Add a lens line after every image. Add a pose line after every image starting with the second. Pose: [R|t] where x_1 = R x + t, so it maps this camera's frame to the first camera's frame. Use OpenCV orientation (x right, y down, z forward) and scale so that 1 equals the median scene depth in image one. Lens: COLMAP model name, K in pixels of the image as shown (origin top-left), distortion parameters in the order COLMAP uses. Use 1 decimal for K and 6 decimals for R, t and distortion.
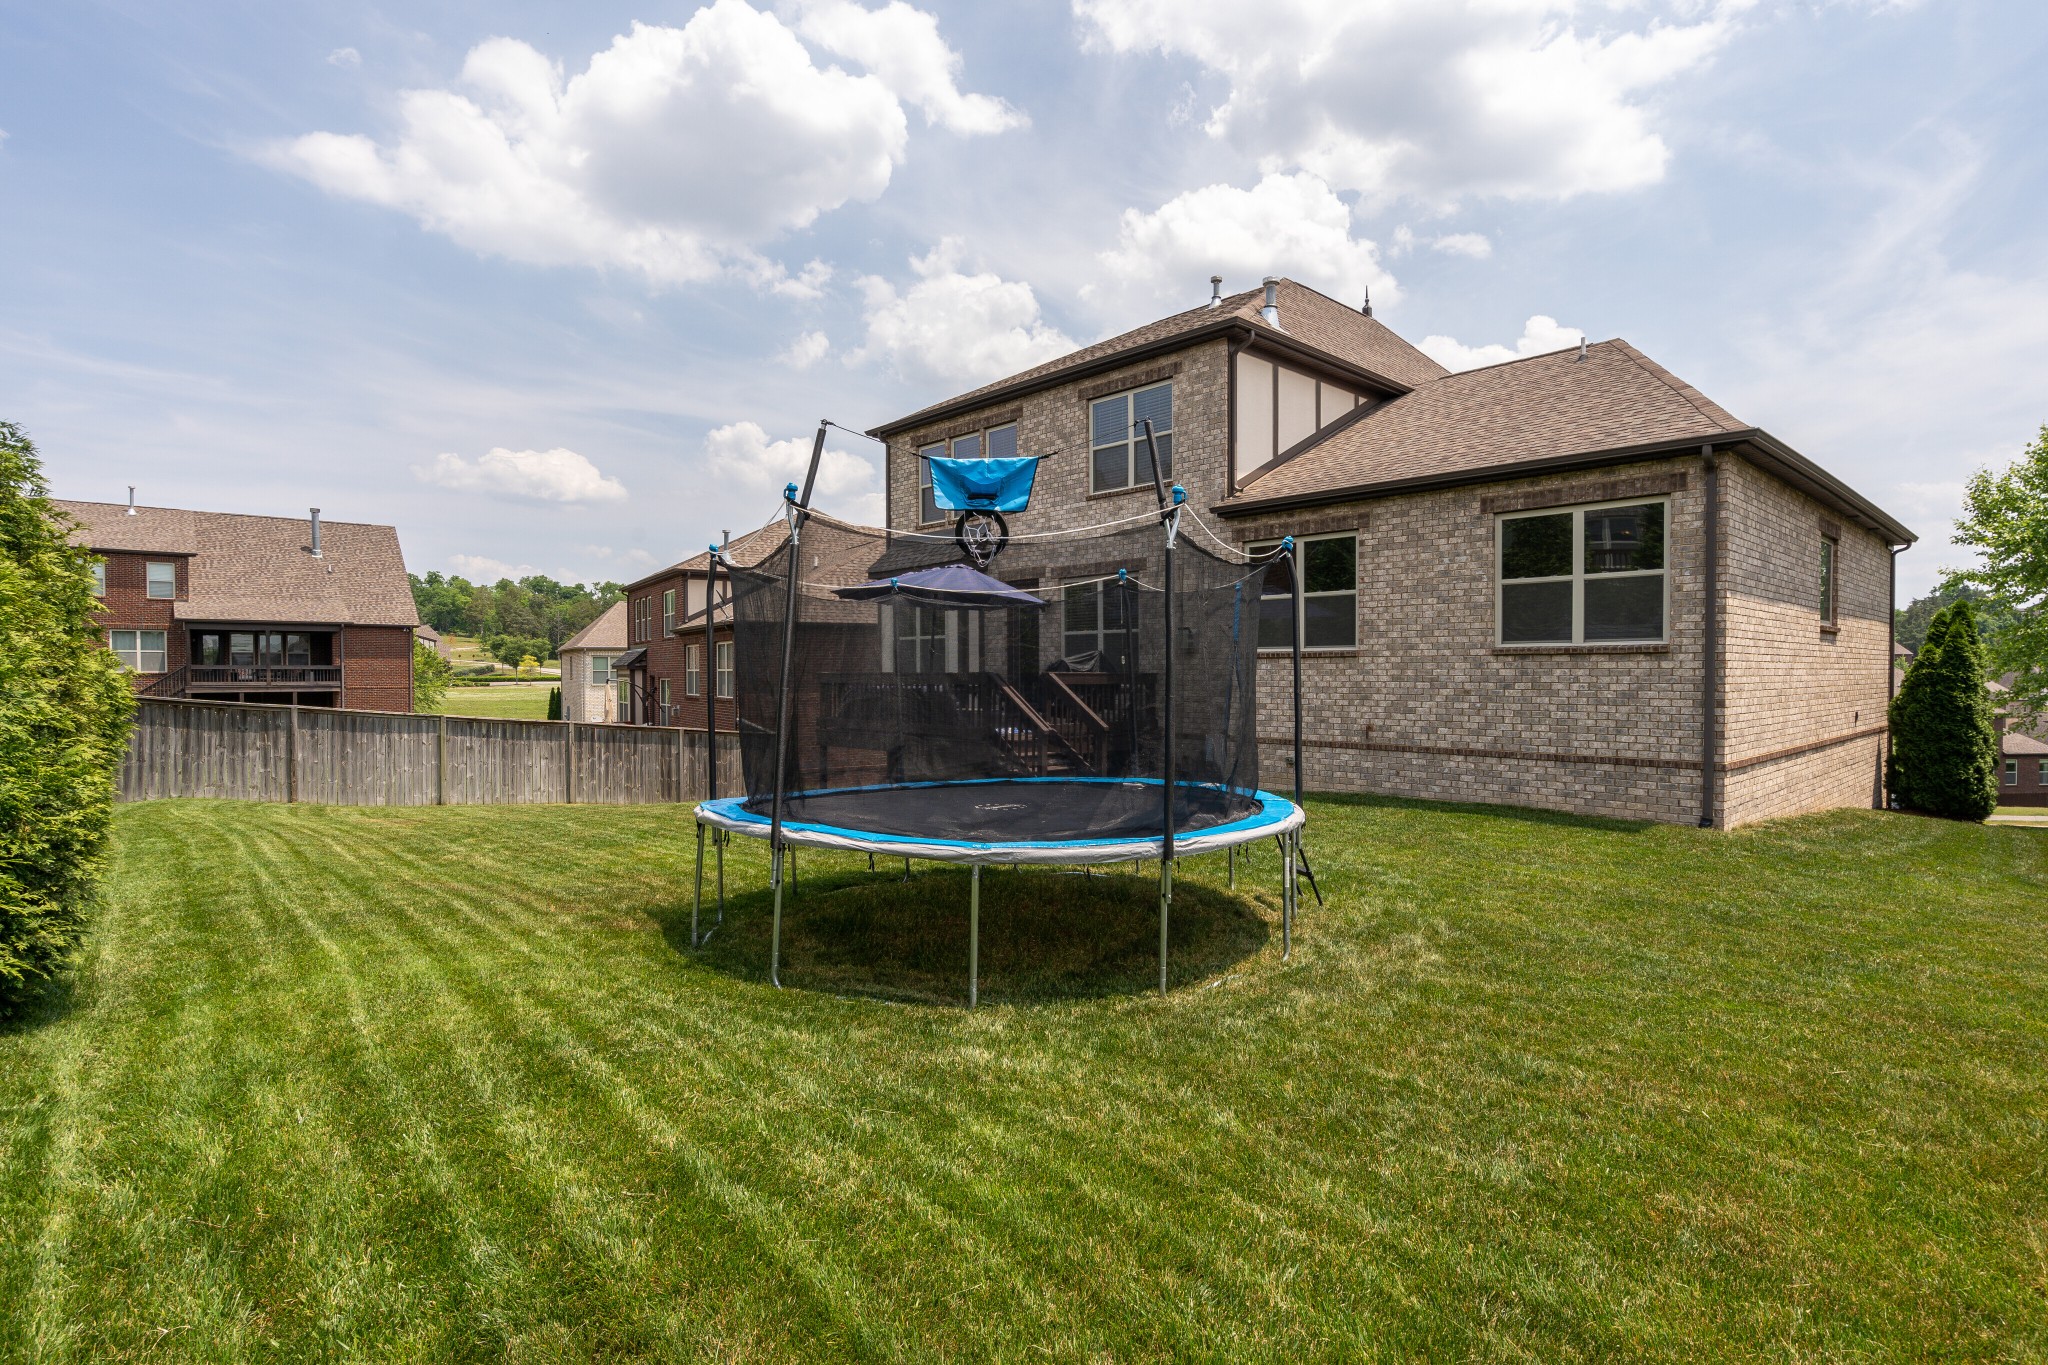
lens RADIAL K [[1071.4, 0, 1029.7], [0, 1071.4, 677.0], [0, 0, 1]] dist [0.014894, -0.000465]
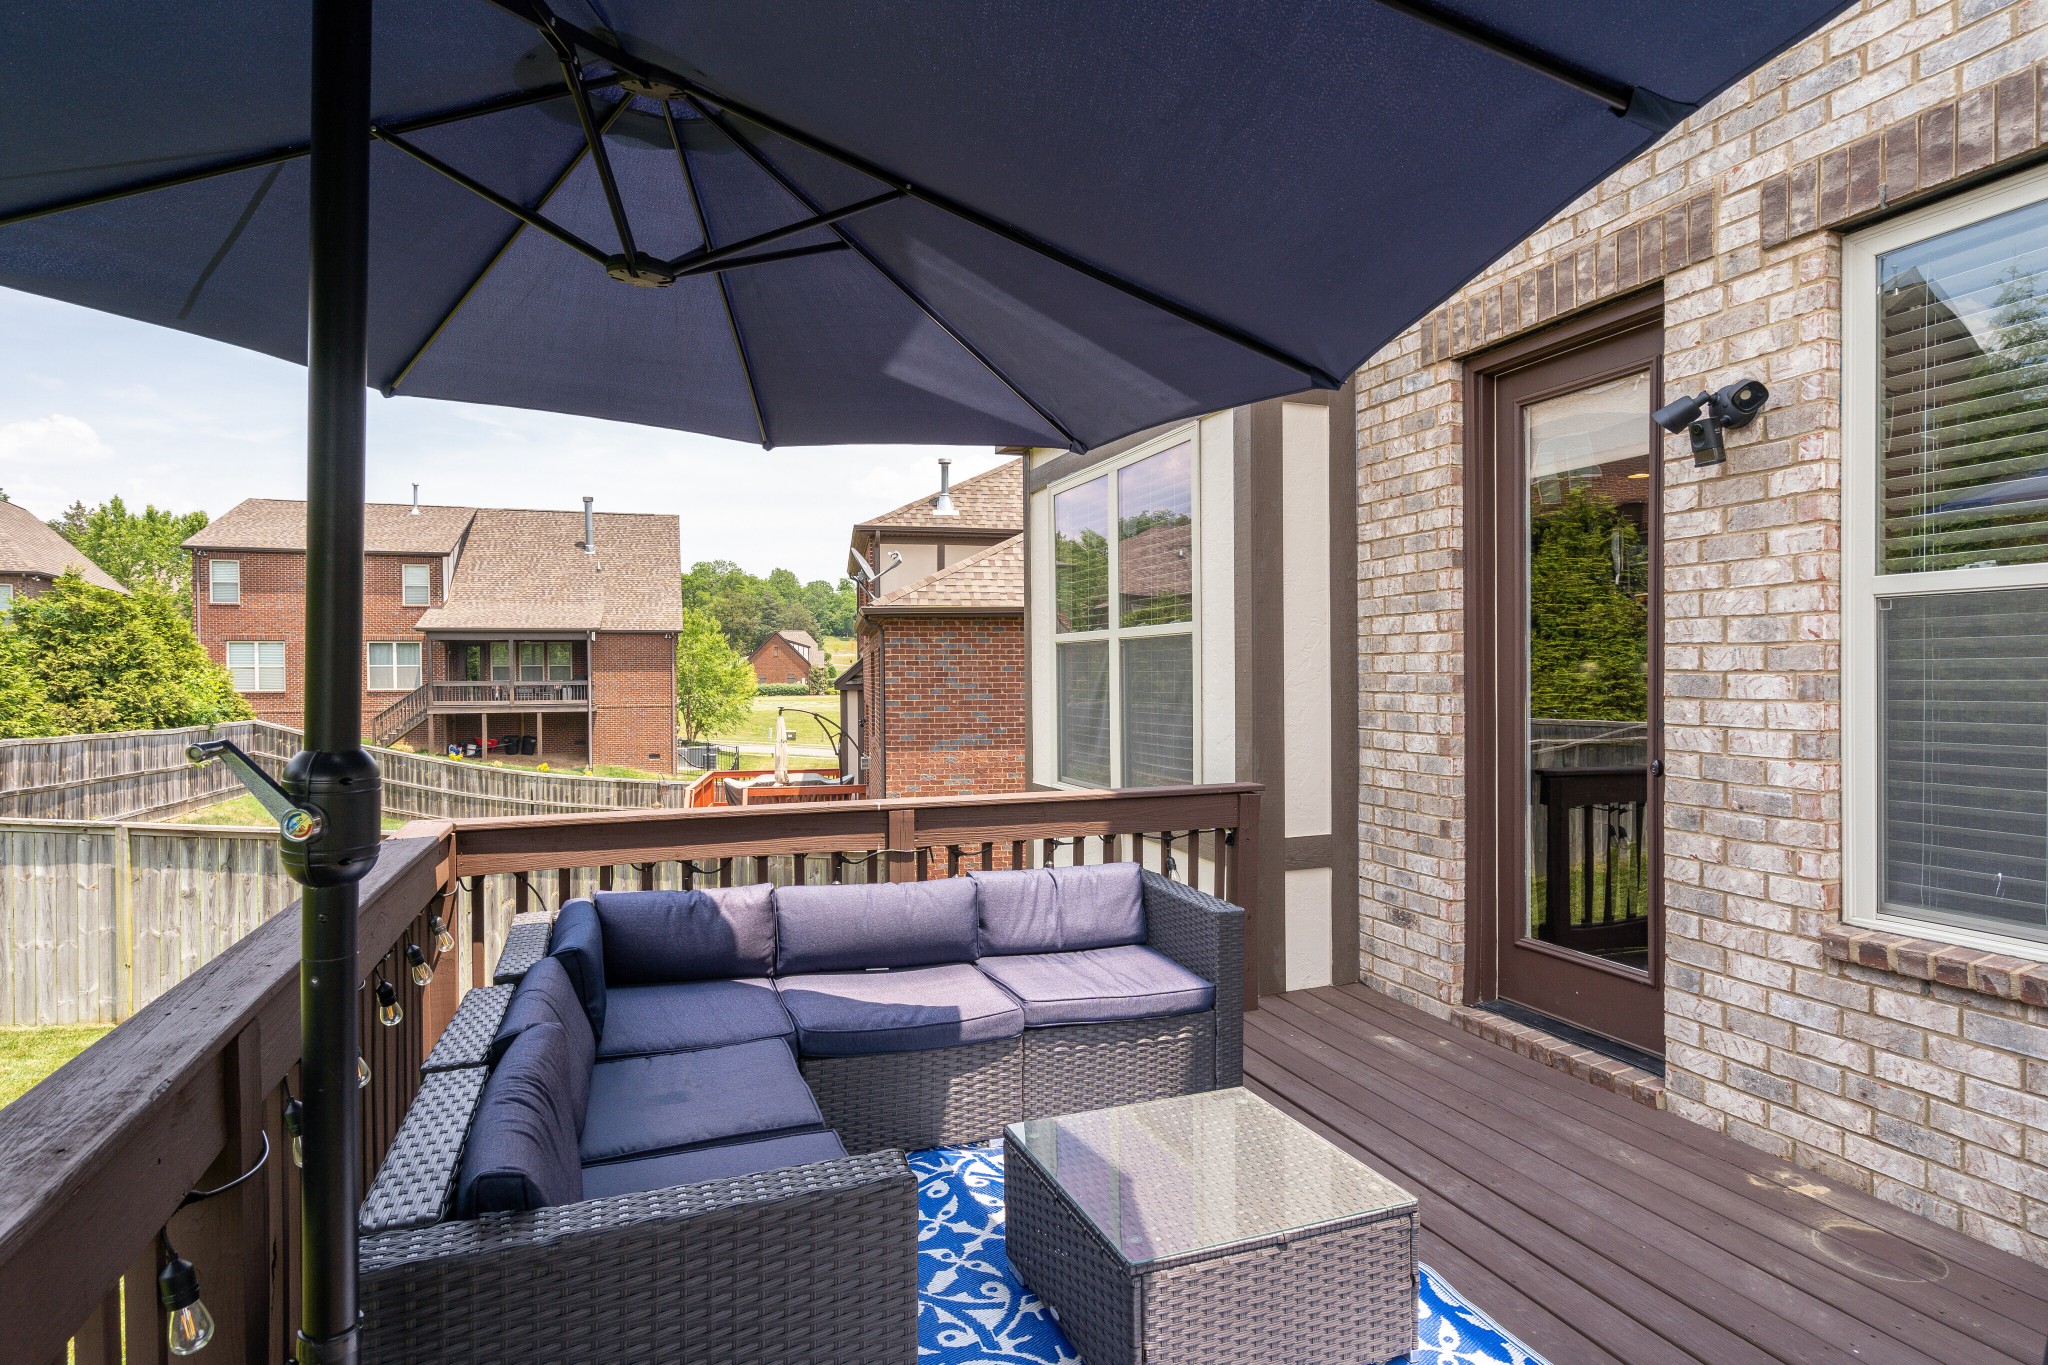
lens RADIAL K [[1071.4, 0, 1029.4], [0, 1071.4, 679.1], [0, 0, 1]] dist [0.014894, -0.000465]
pose [[0.924086, -0.002652, -0.382174, -0.027655], [0.004090, 0.999987, 0.002949, -0.038217], [0.382162, -0.004289, 0.924086, 1.100842]]
